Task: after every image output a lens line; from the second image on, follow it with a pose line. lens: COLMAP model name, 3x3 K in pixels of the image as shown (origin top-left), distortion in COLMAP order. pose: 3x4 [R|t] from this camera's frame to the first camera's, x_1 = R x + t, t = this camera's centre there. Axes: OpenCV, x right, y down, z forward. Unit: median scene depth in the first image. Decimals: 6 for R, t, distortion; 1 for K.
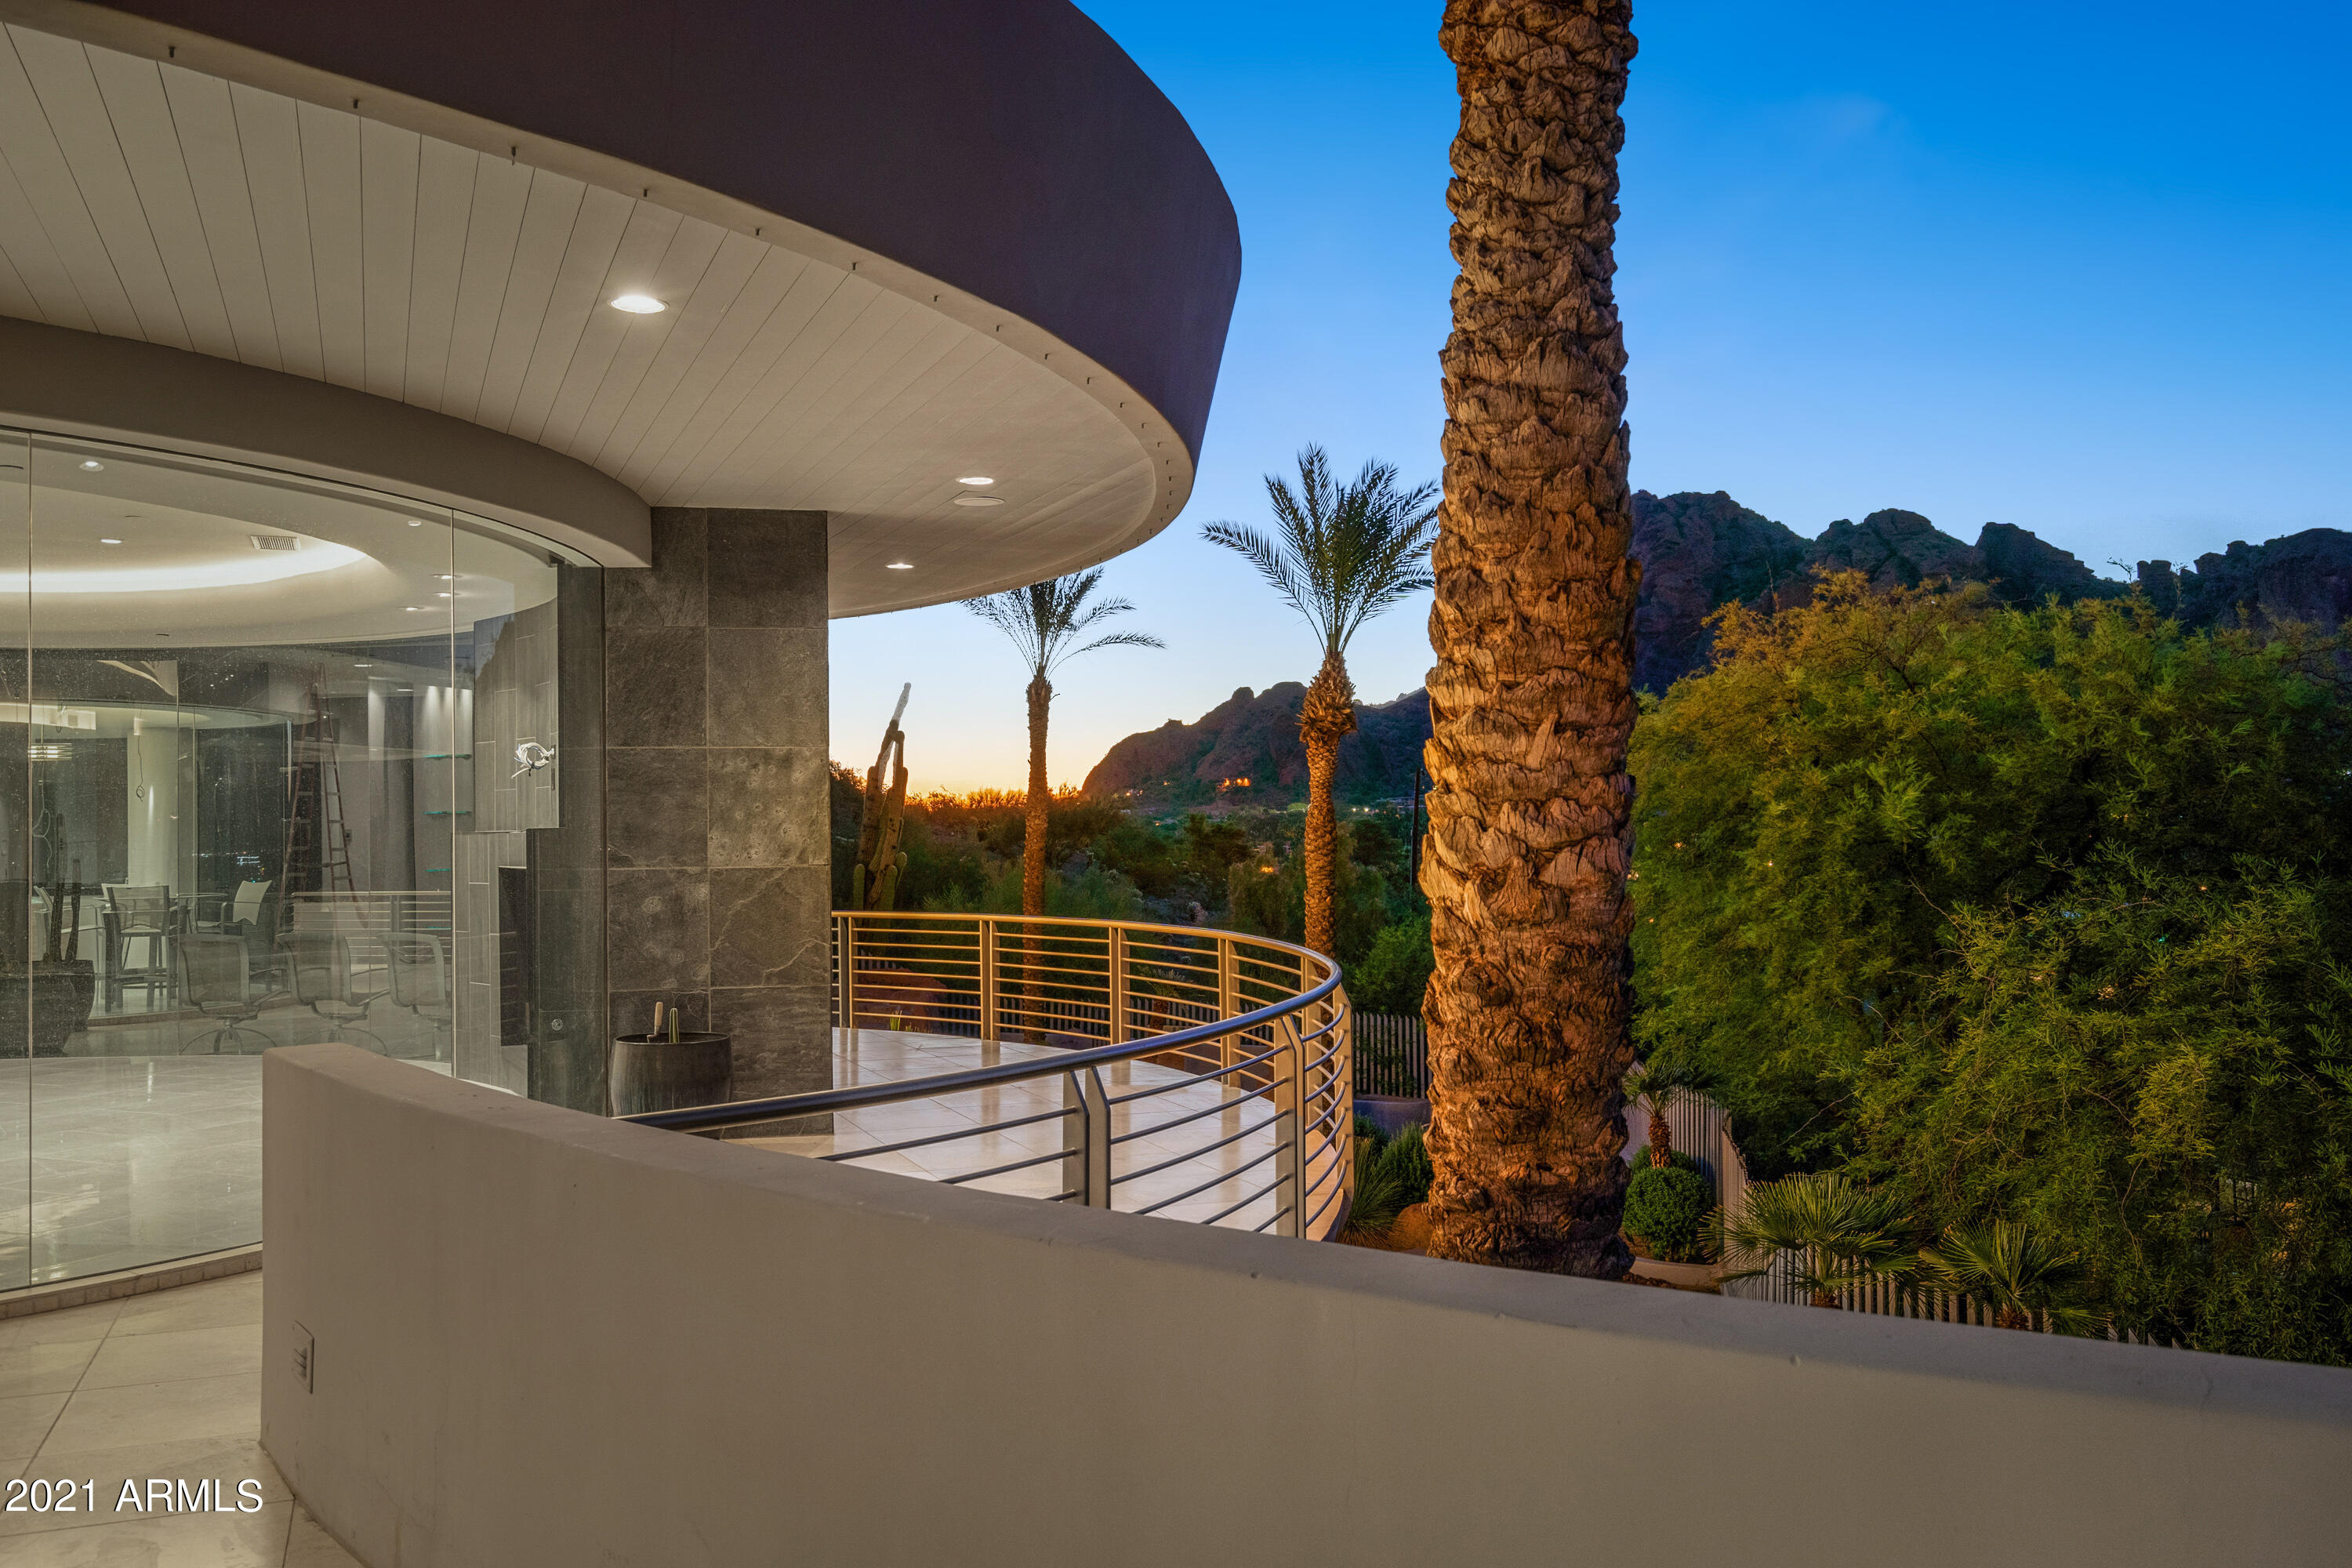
lens RADIAL K [[1925.4, 0, 1176.0], [0, 1925.4, 784.0], [0, 0, 1]] dist [0.010536, 0.003287]
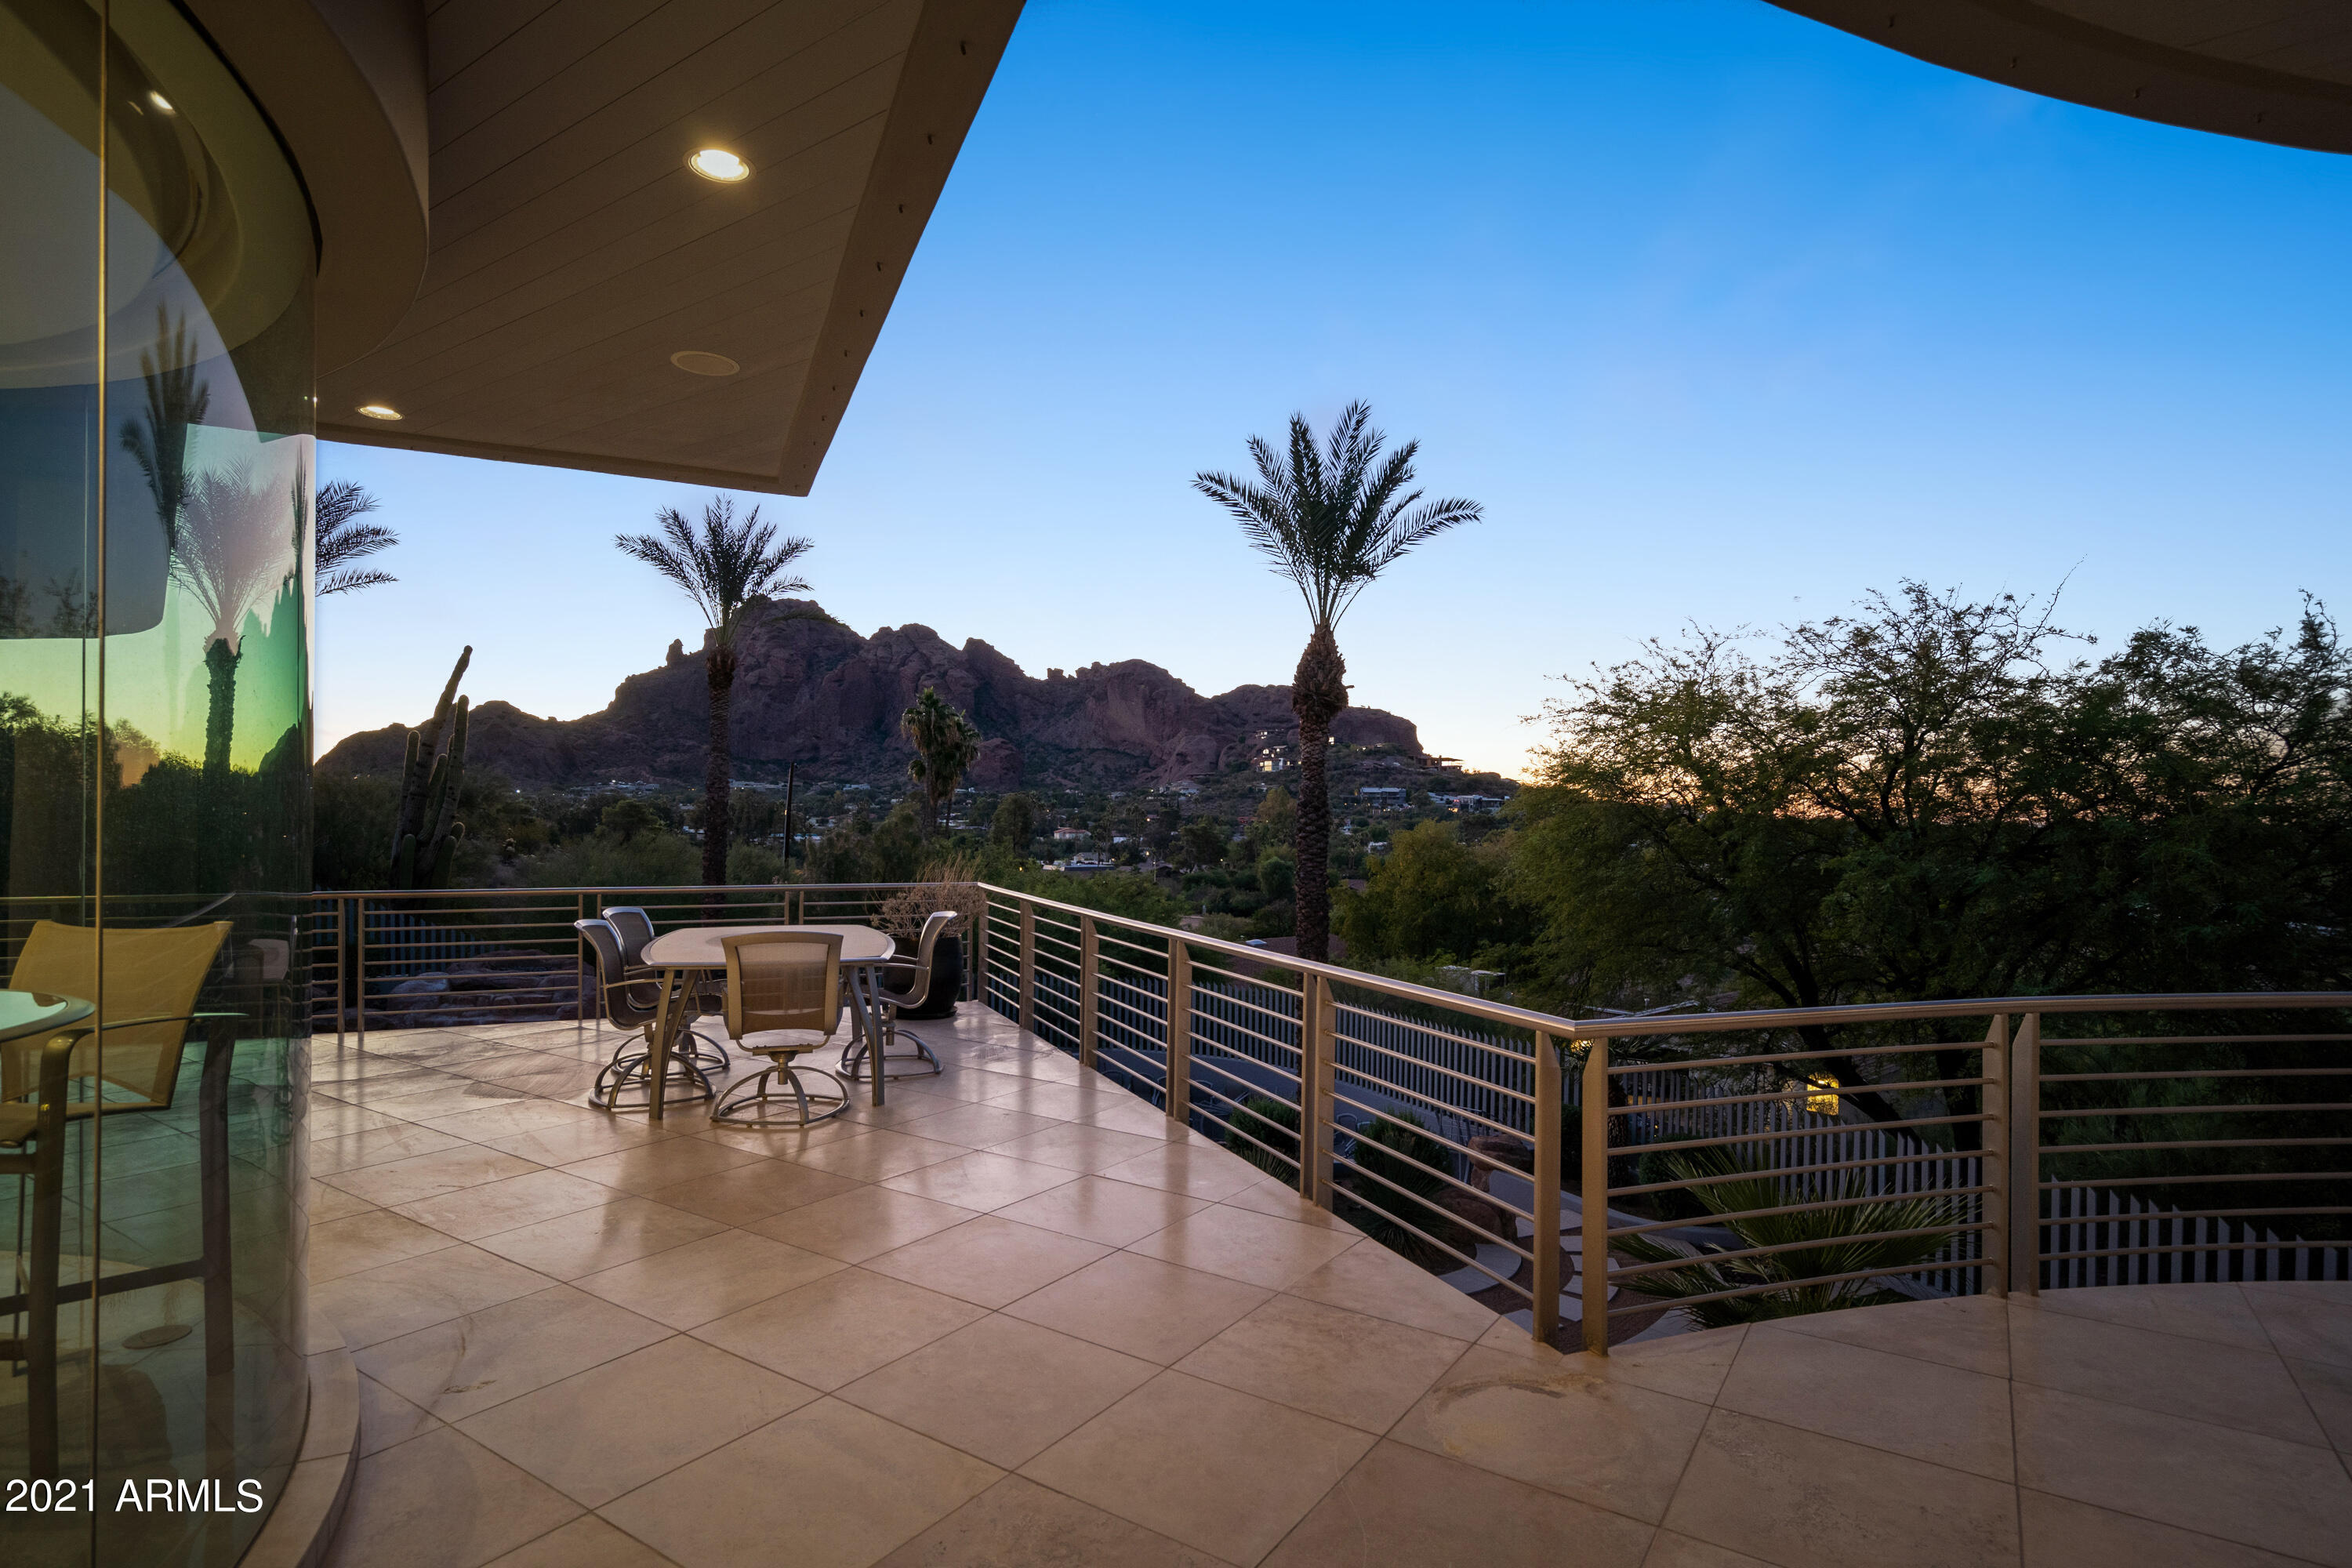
lens RADIAL K [[1191.2, 0, 1175.1], [0, 1191.2, 793.9], [0, 0, 1]] dist [0.000139, 0.000494]
pose [[0.831907, 0.029355, 0.554138, -0.418488], [-0.033094, 0.999447, -0.003263, 0.026801], [-0.553927, -0.015624, 0.832419, 0.744244]]
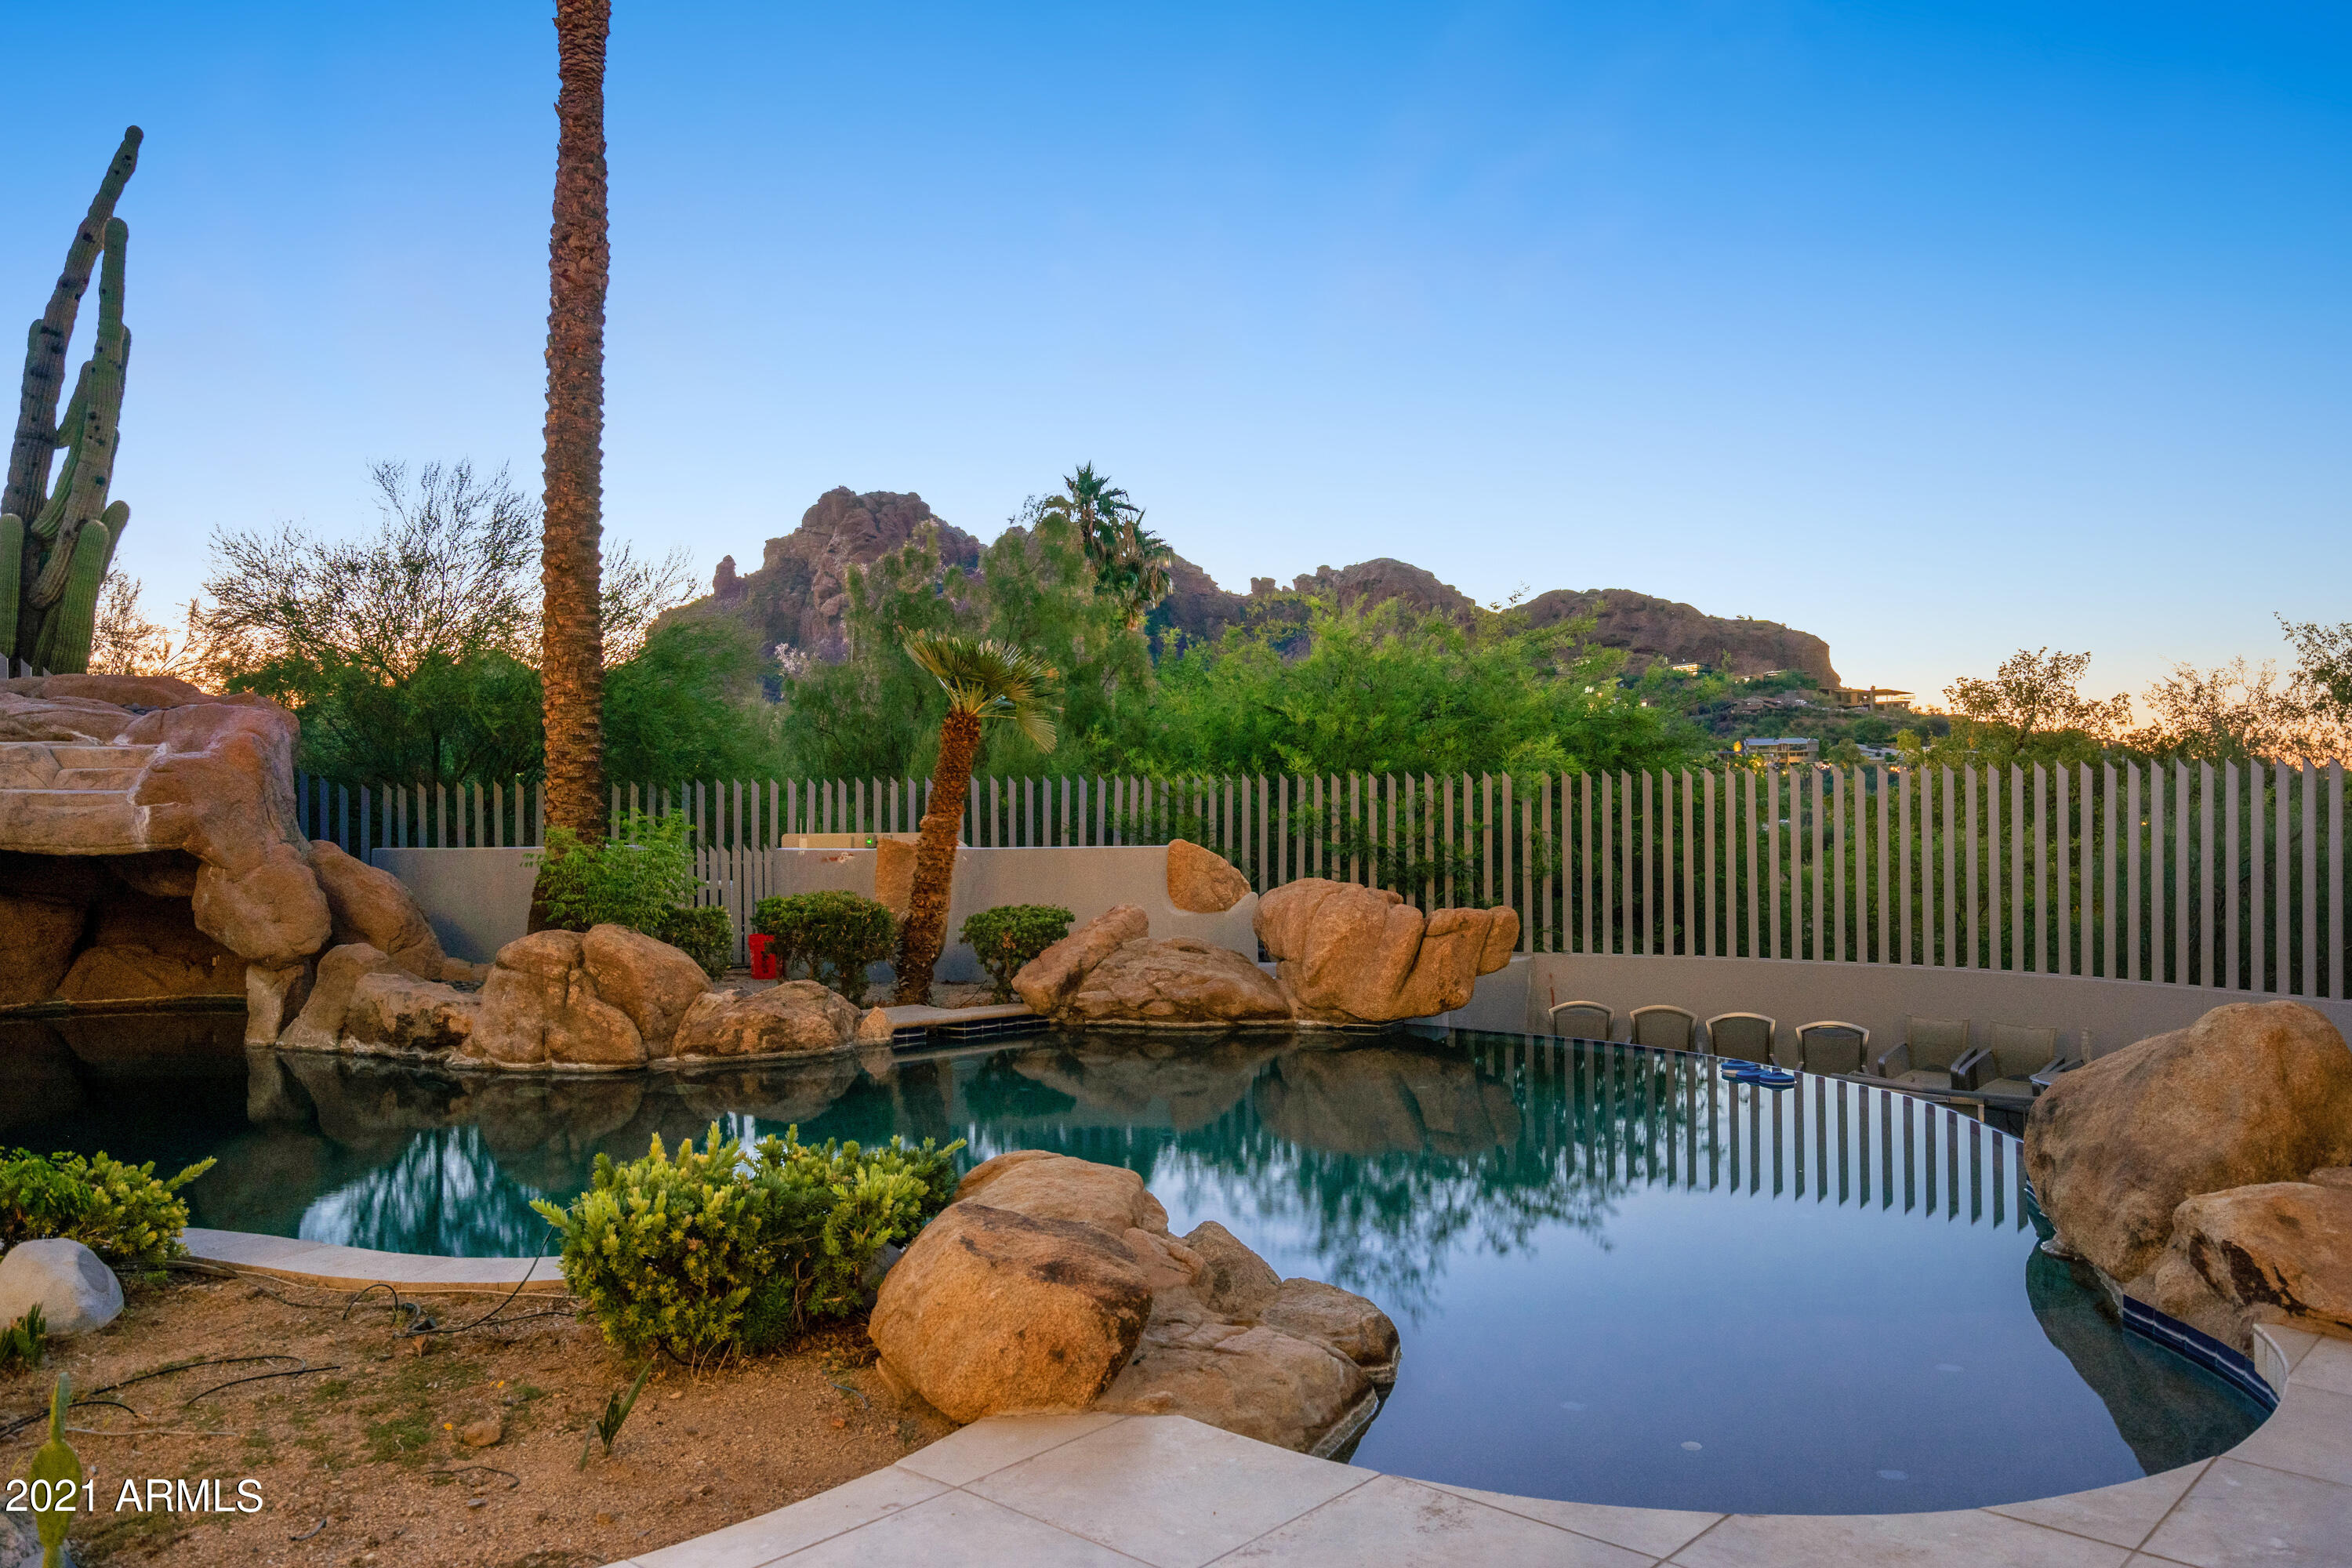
lens RADIAL K [[1758.2, 0, 1170.6], [0, 1758.2, 789.2], [0, 0, 1]] dist [0.005821, 0.004353]
pose [[0.907262, 0.007301, 0.420503, -0.221345], [-0.012879, 0.999863, 0.010426, 0.231209], [-0.420370, -0.014874, 0.907231, 1.249654]]
